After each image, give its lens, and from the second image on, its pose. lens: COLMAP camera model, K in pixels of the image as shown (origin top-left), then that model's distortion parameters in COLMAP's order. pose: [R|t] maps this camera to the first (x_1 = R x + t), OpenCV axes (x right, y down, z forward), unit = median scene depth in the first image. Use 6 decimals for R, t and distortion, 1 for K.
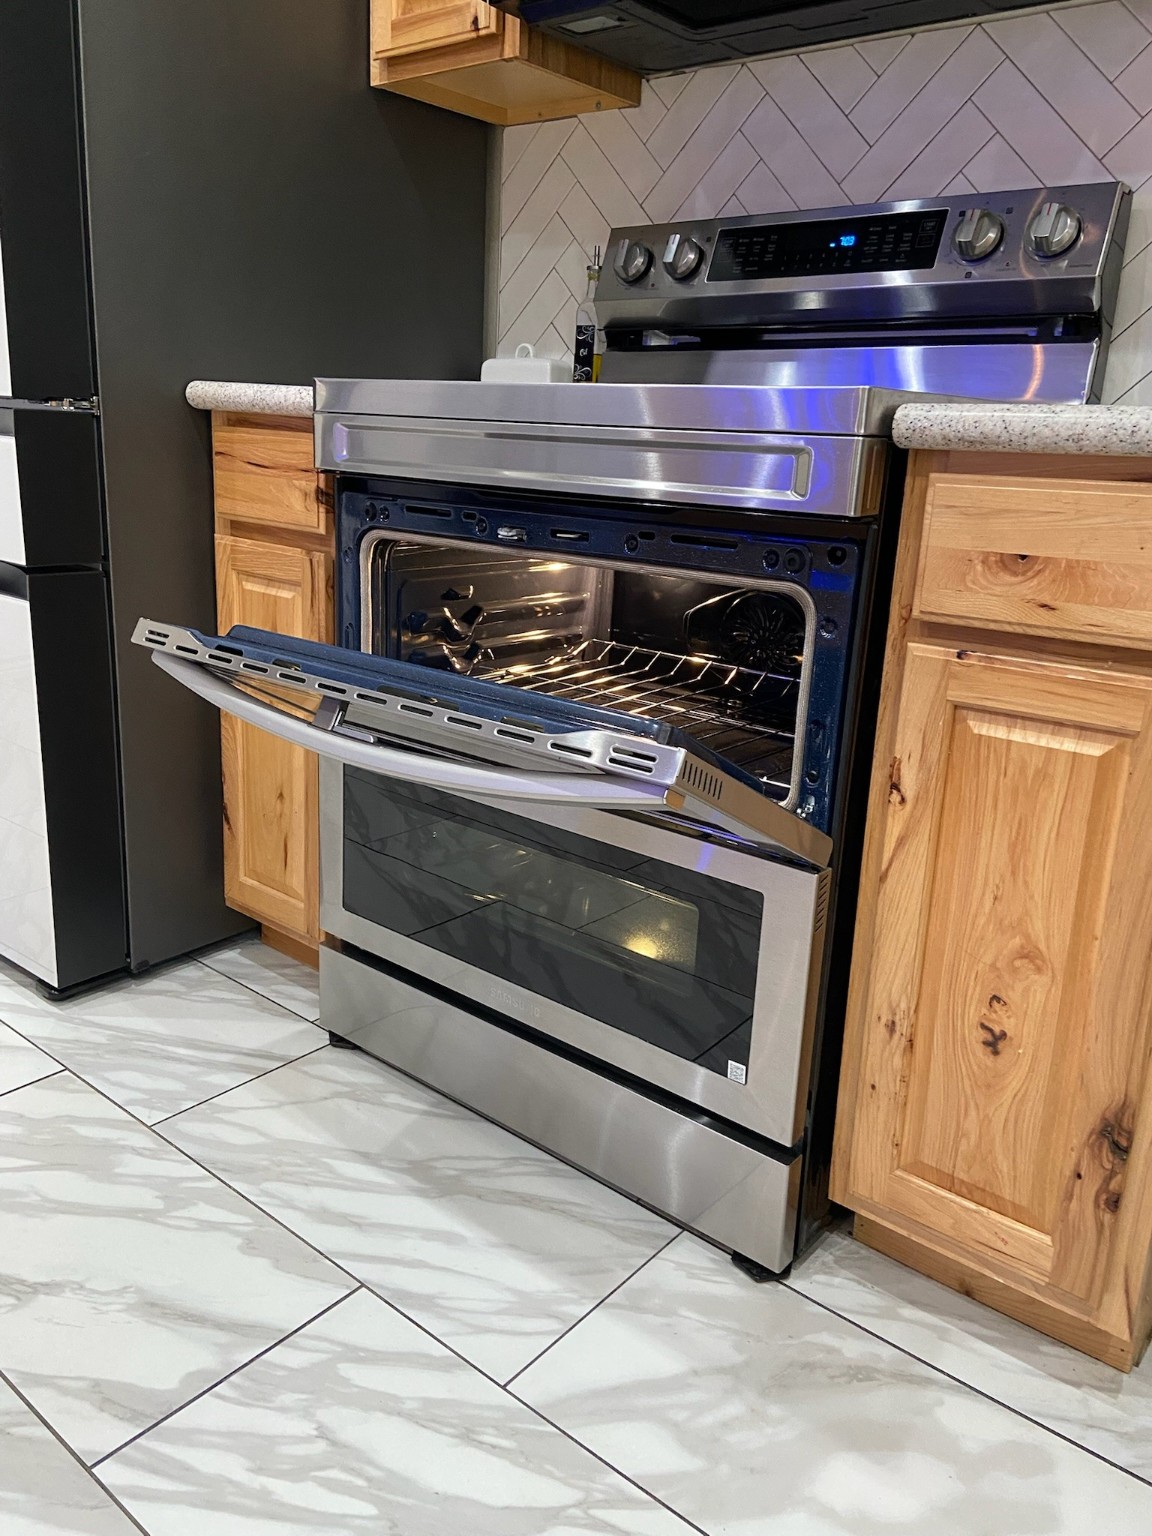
lens RADIAL K [[1162.3, 0, 570.9], [0, 1162.3, 754.2], [0, 0, 1]] dist [0.100376, -0.108367]
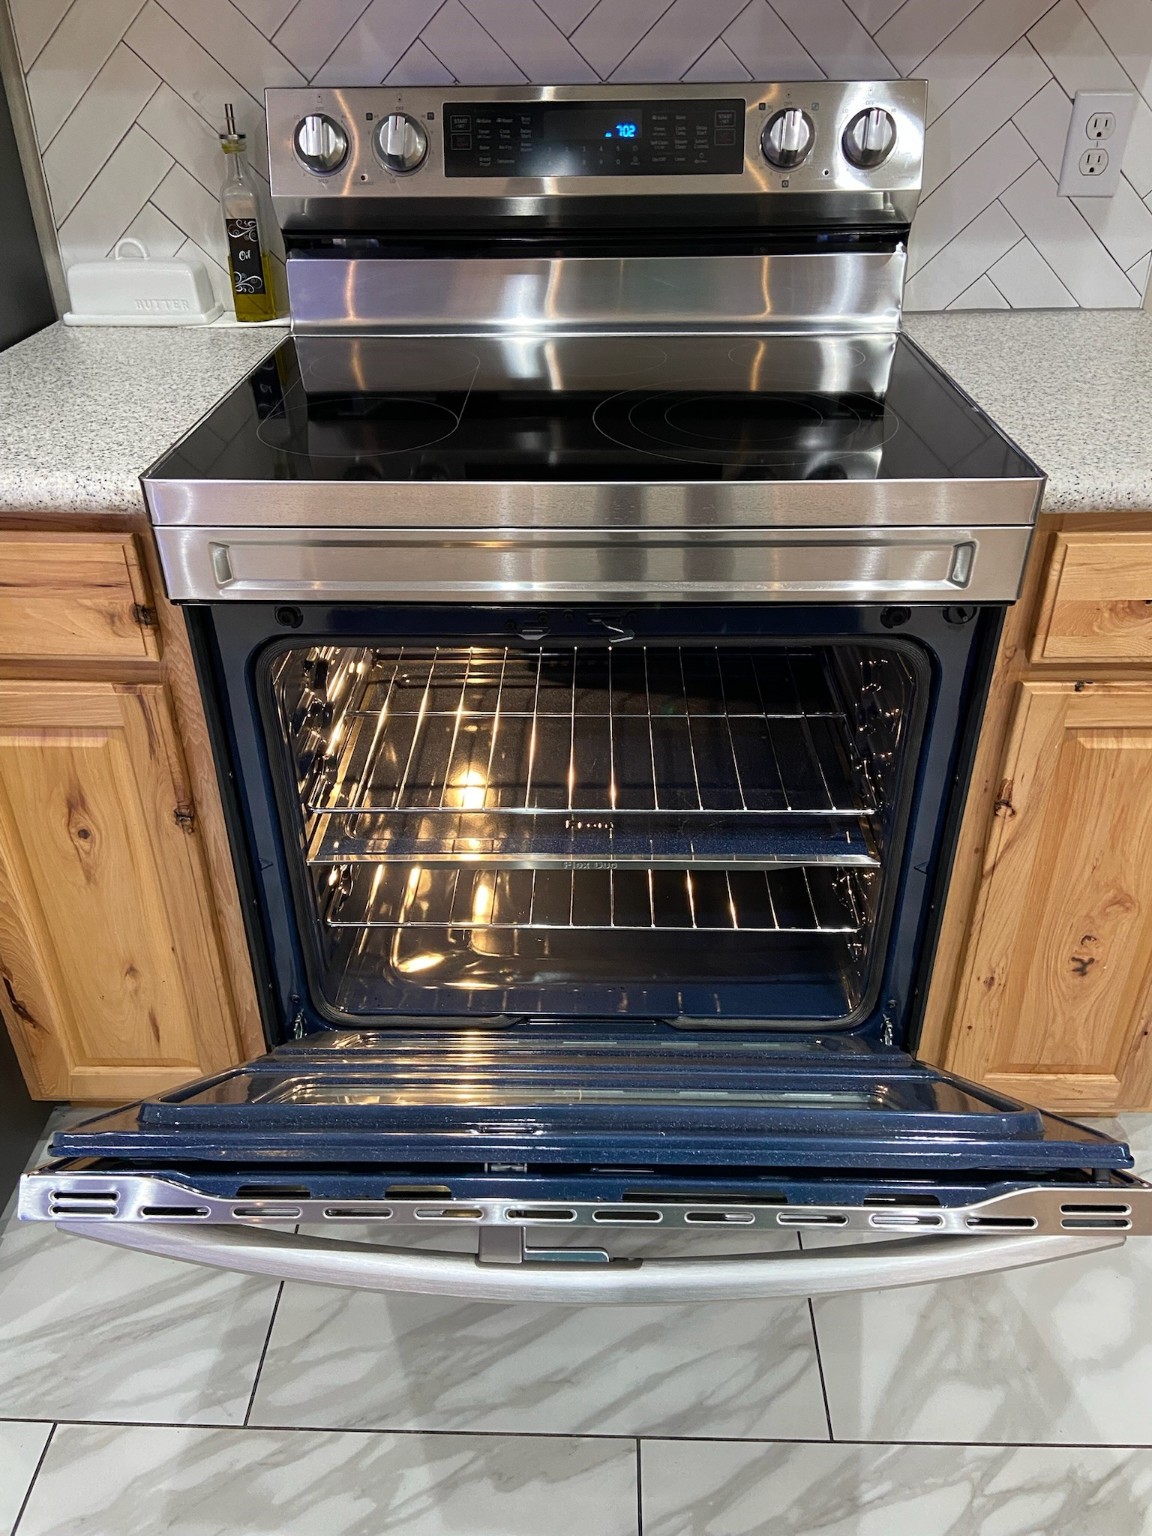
lens RADIAL K [[1162.3, 0, 580.3], [0, 1162.3, 756.5], [0, 0, 1]] dist [0.100376, -0.108367]
pose [[0.783202, -0.372782, 0.497622, -0.550316], [0.209646, 0.911798, 0.353091, -0.475442], [-0.585357, -0.172217, 0.792274, 0.382998]]
